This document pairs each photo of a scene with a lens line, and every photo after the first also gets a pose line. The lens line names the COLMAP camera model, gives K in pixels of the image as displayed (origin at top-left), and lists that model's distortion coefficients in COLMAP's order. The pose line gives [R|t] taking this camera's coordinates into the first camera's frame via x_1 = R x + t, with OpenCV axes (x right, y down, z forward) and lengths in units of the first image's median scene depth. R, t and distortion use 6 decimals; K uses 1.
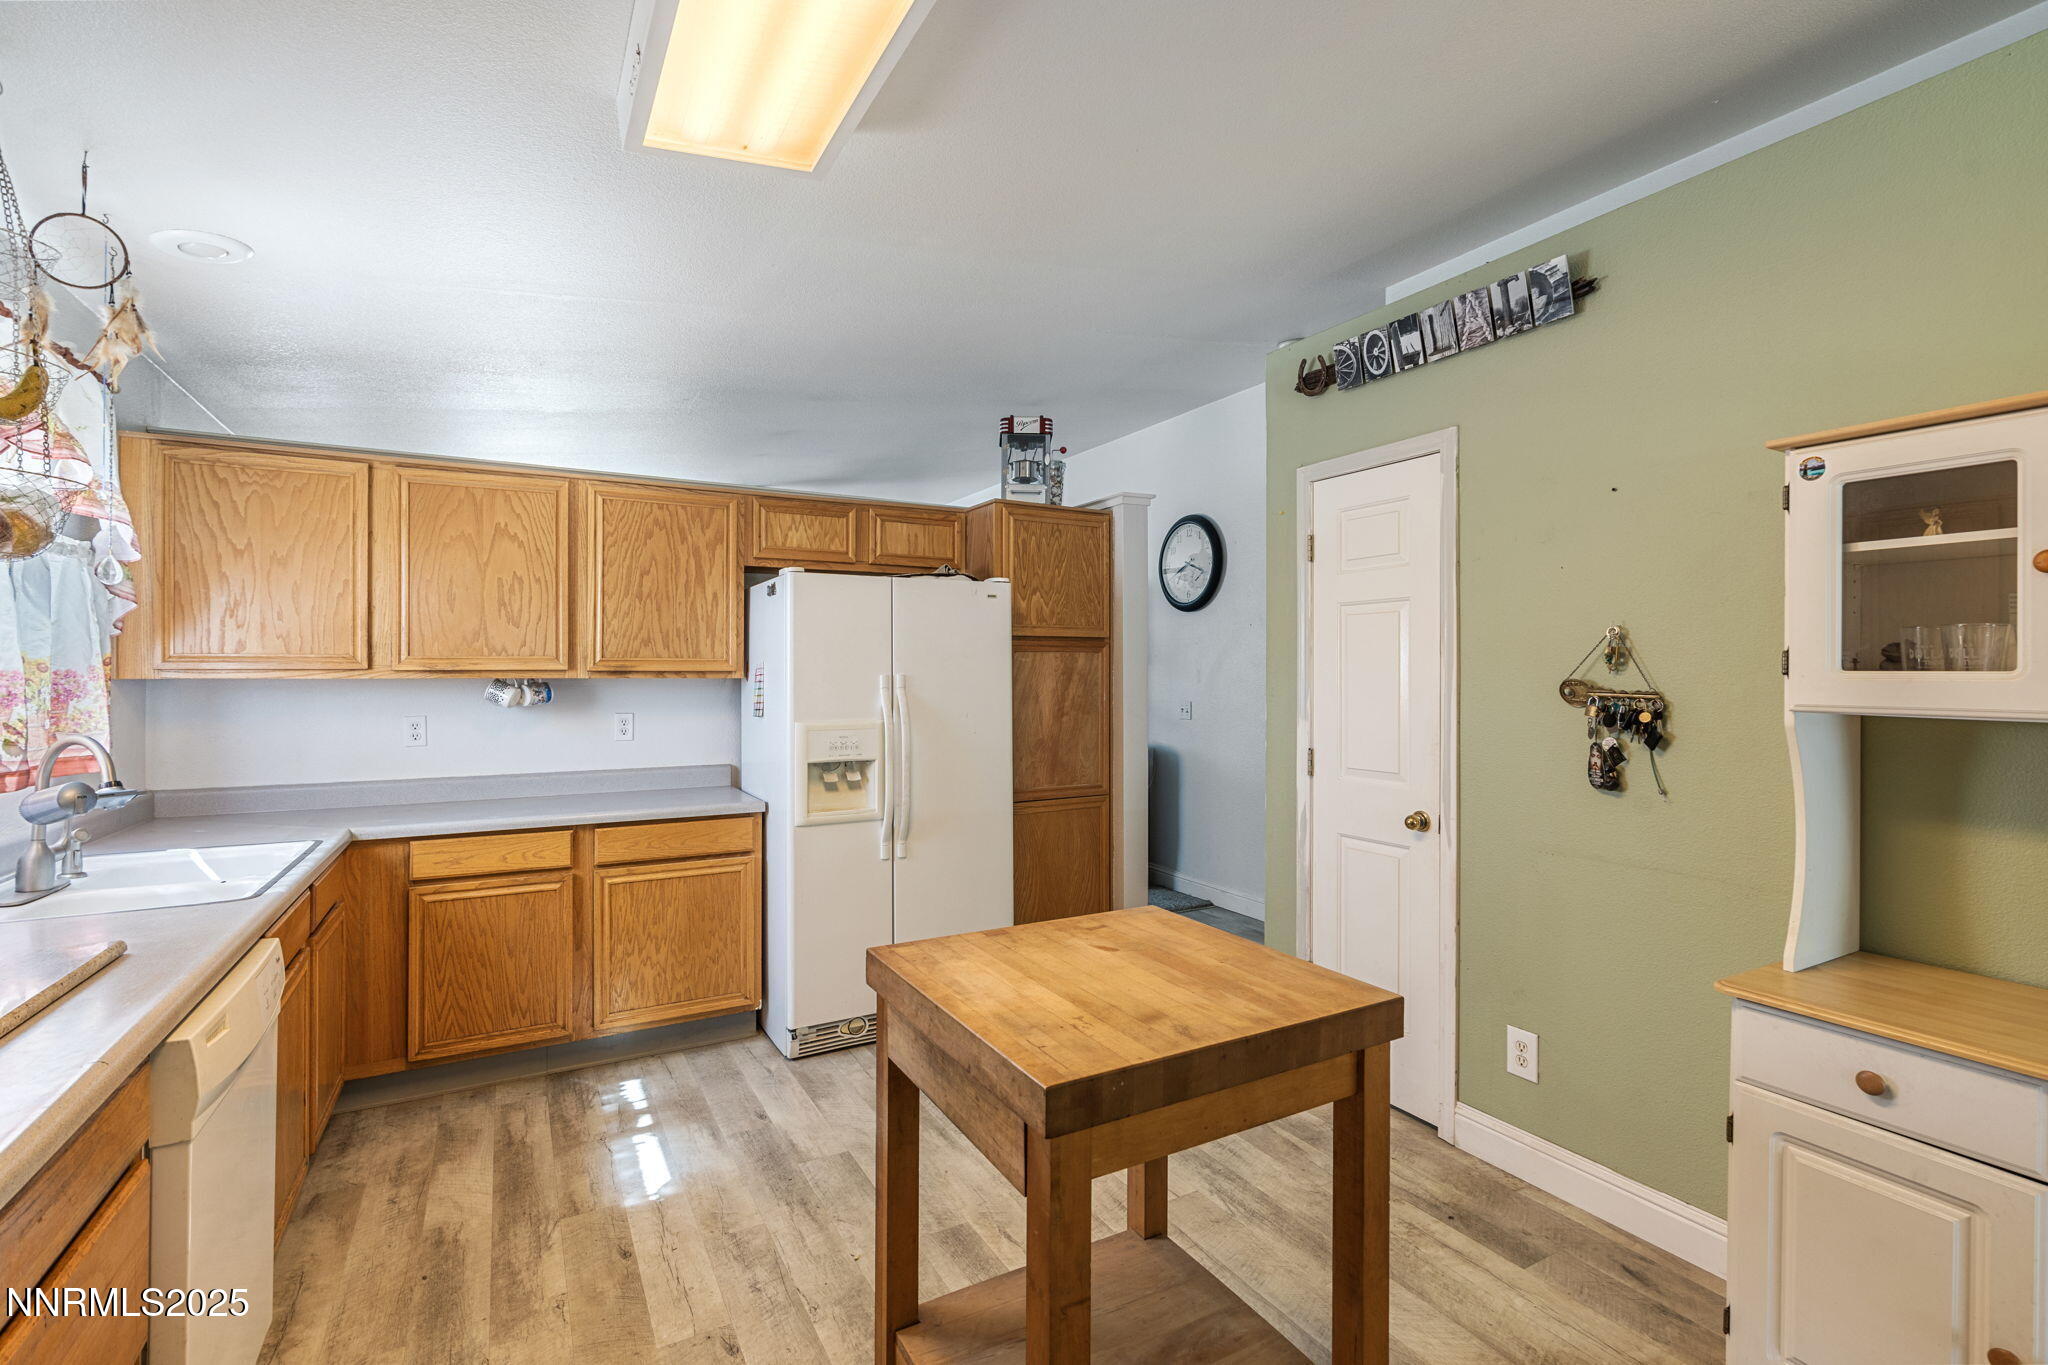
lens RADIAL K [[928.2, 0, 1037.2], [0, 928.2, 667.7], [0, 0, 1]] dist [-0.013391, 0.007190]
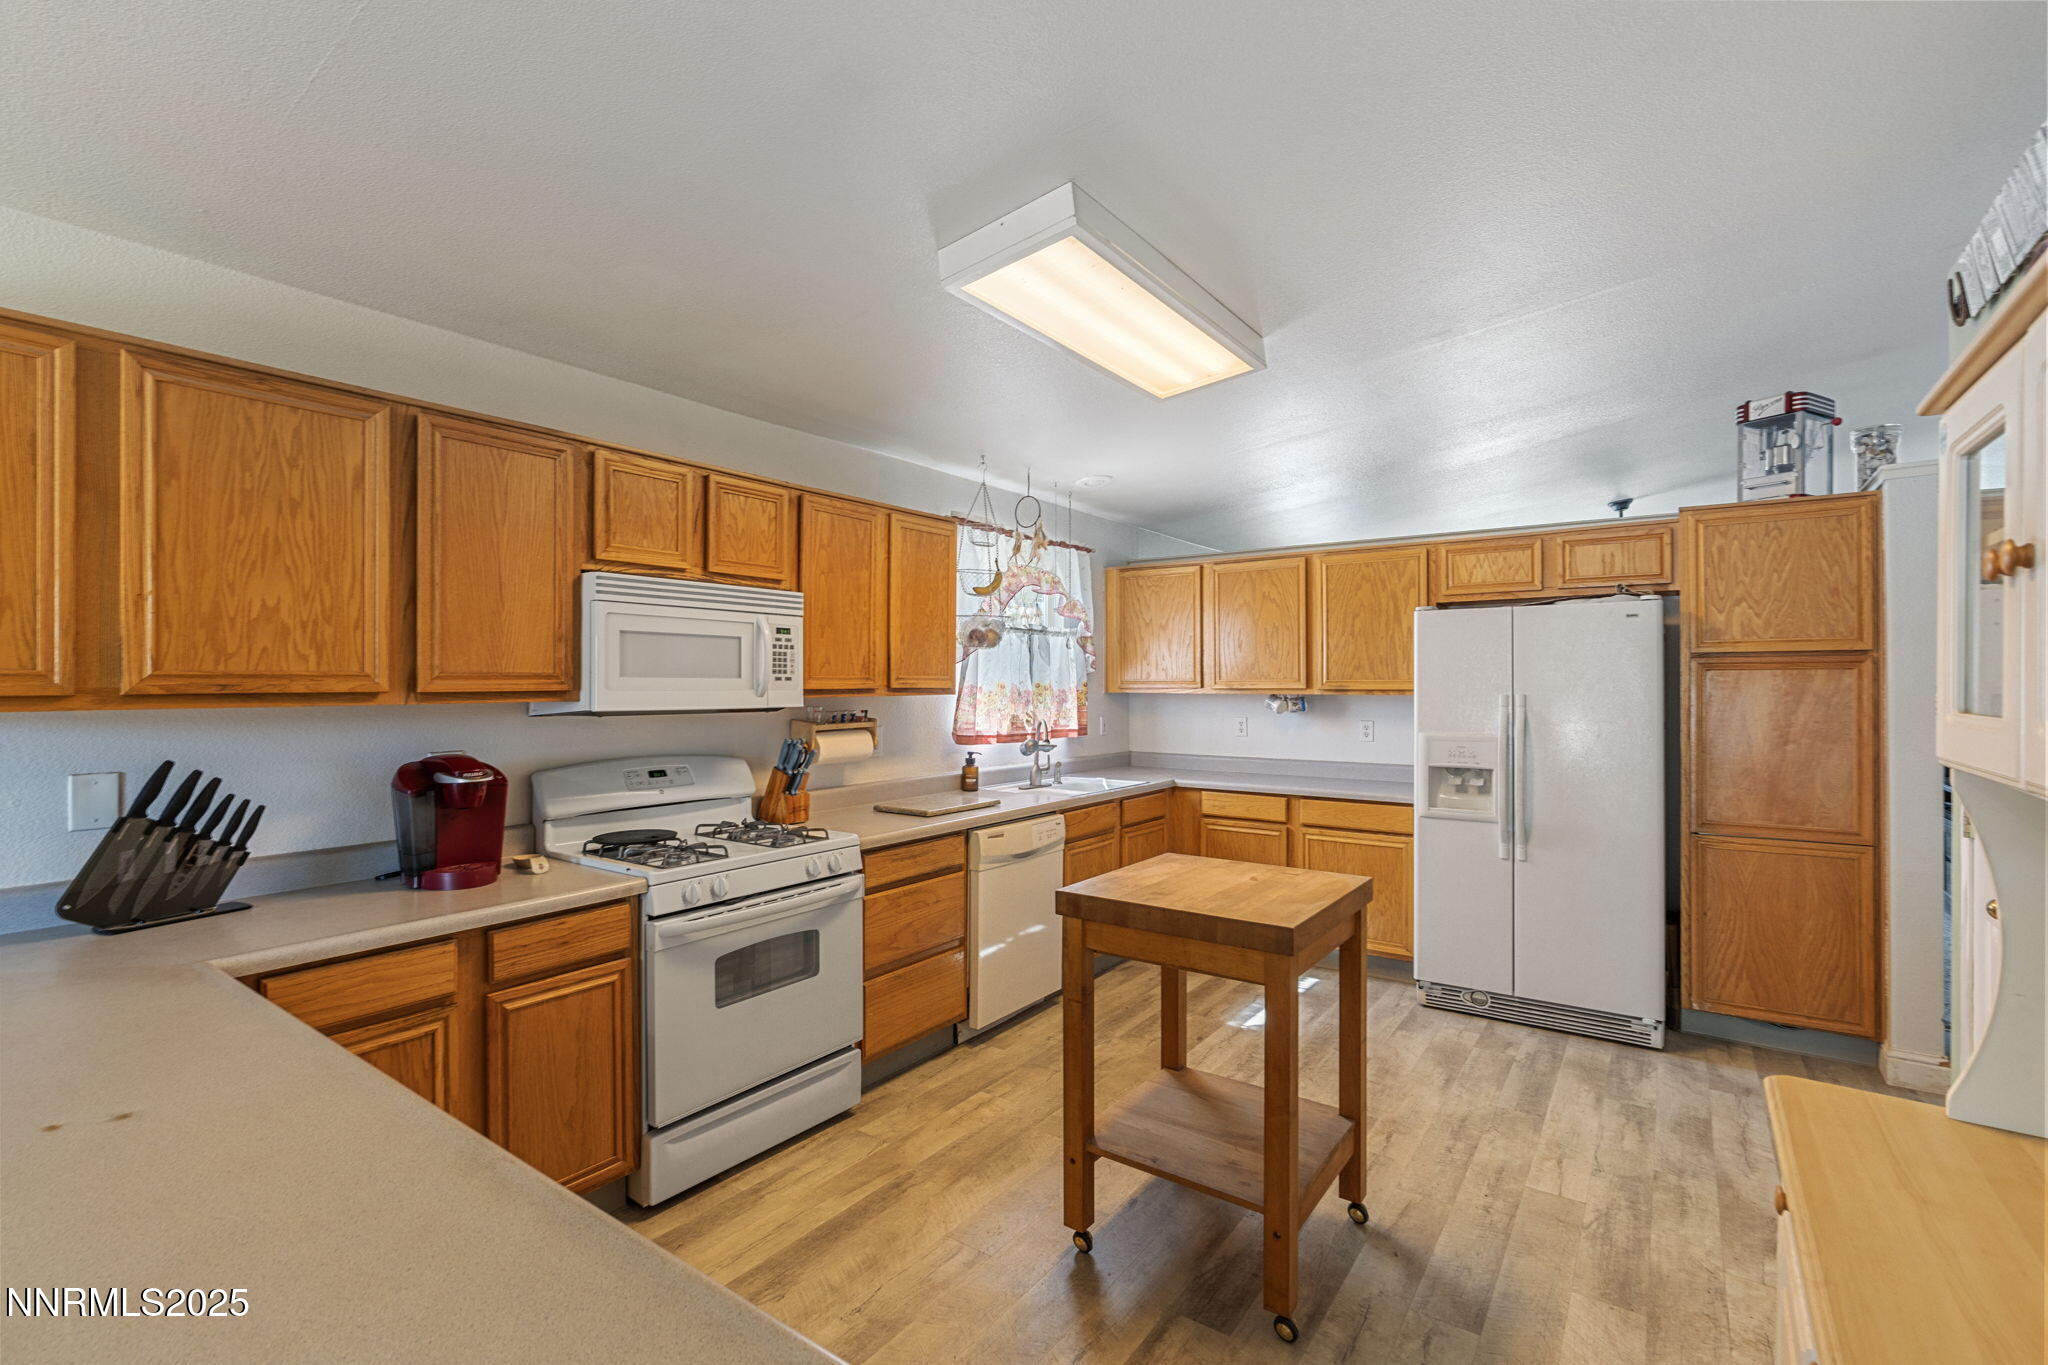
lens RADIAL K [[923.0, 0, 1028.2], [0, 923.0, 679.4], [0, 0, 1]] dist [-0.012523, 0.005452]
pose [[0.417924, -0.002398, -0.908479, 0.583897], [0.006694, 0.999977, 0.000440, -0.014399], [0.908457, -0.006265, 0.417931, 0.010894]]
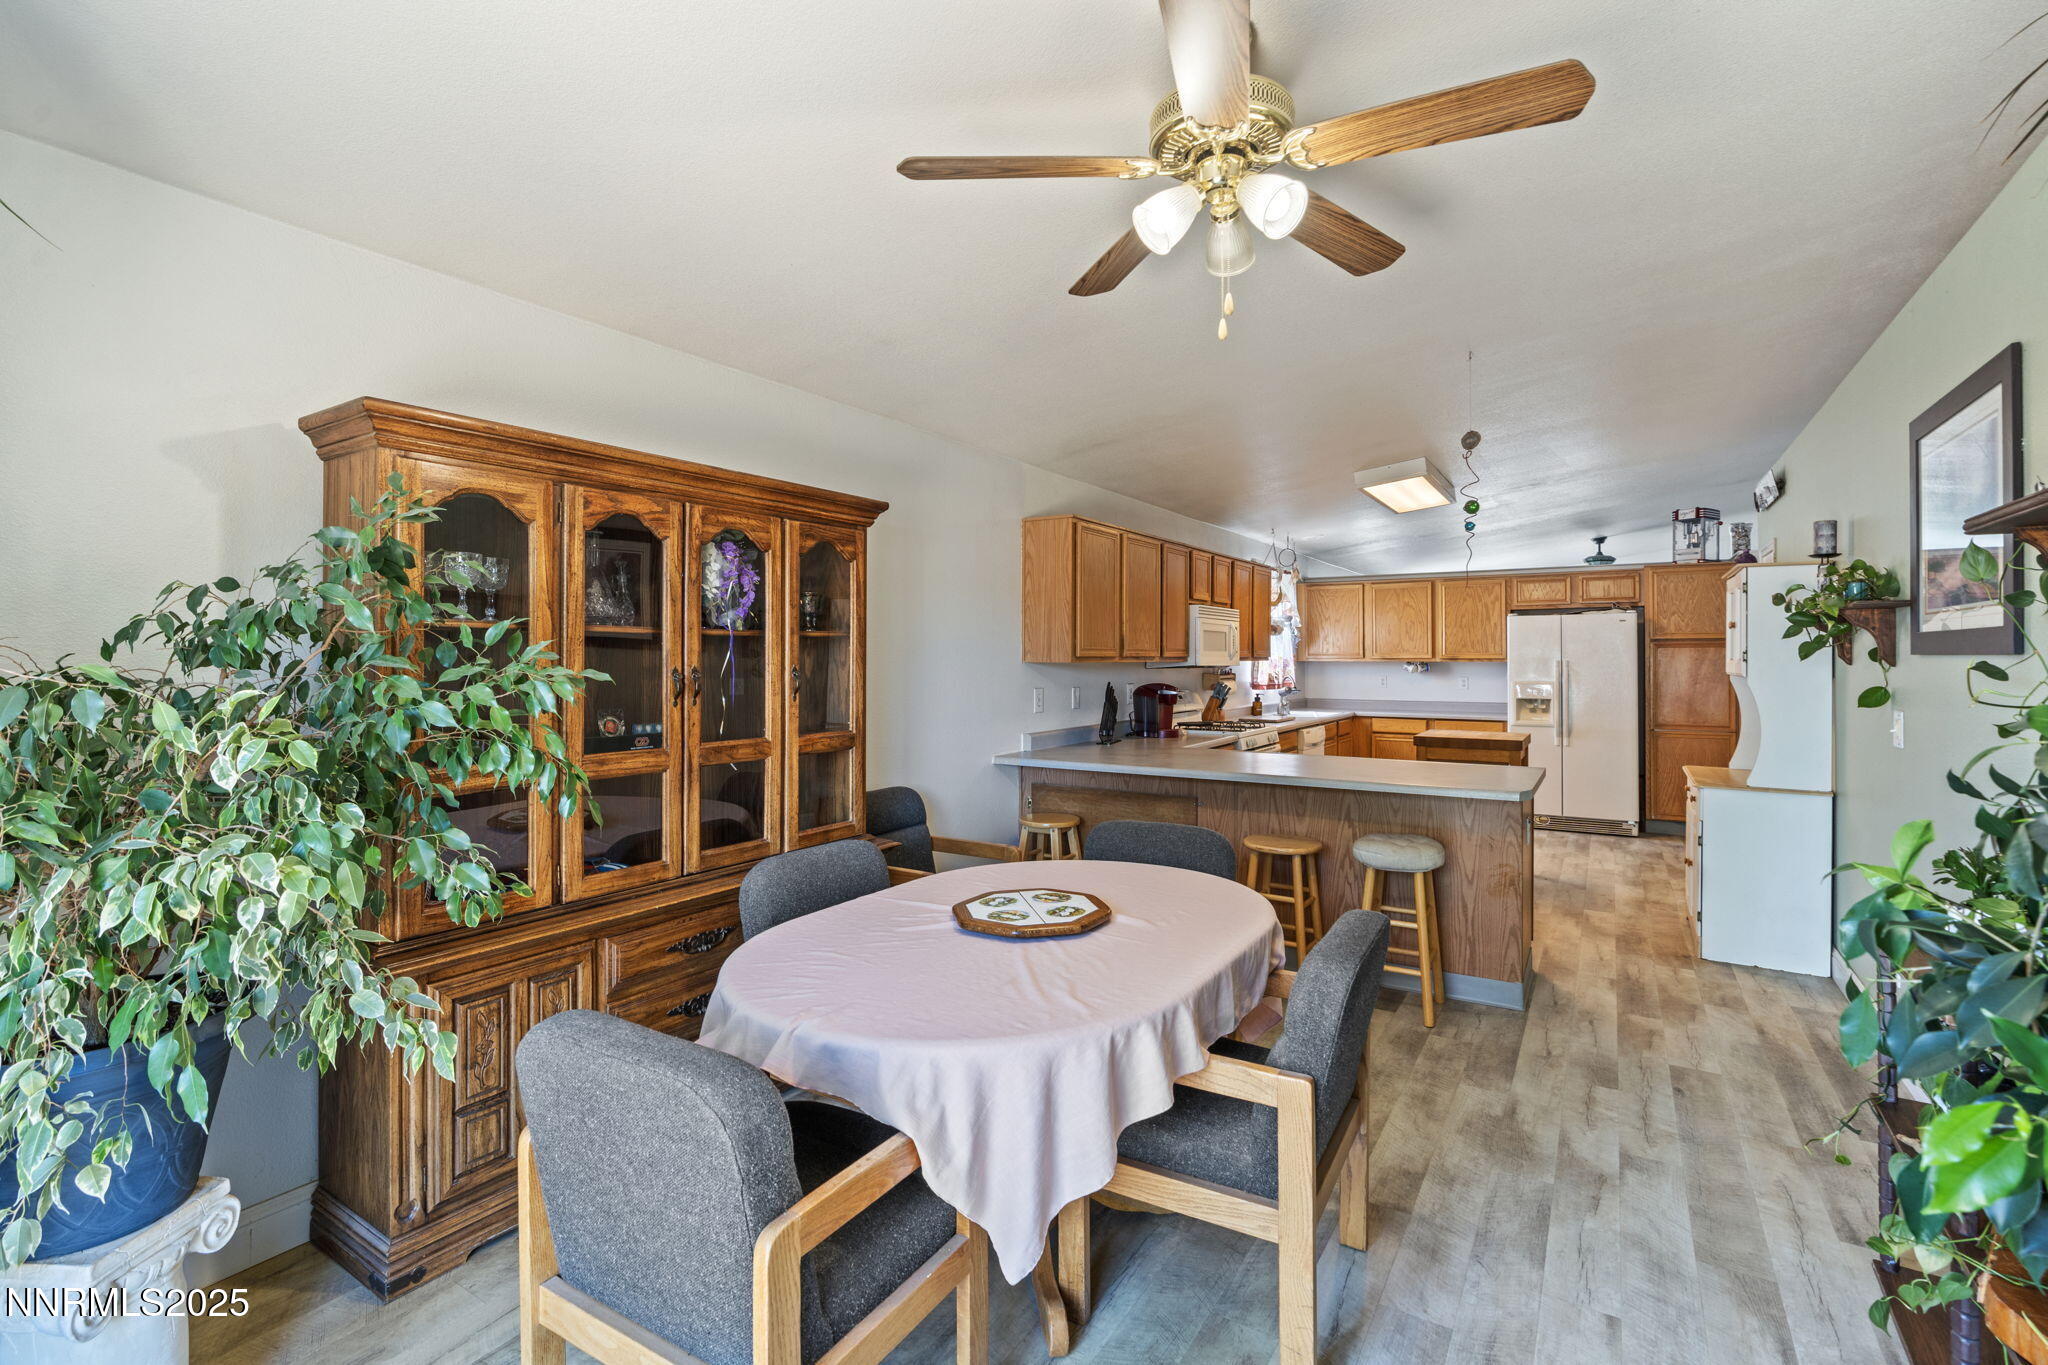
lens RADIAL K [[931.2, 0, 1029.4], [0, 931.2, 653.9], [0, 0, 1]] dist [-0.016269, 0.006699]
pose [[0.467555, -0.004066, -0.883955, 1.128248], [0.007321, 0.999973, -0.000727, -0.013882], [0.883934, -0.006131, 0.467572, -1.059085]]
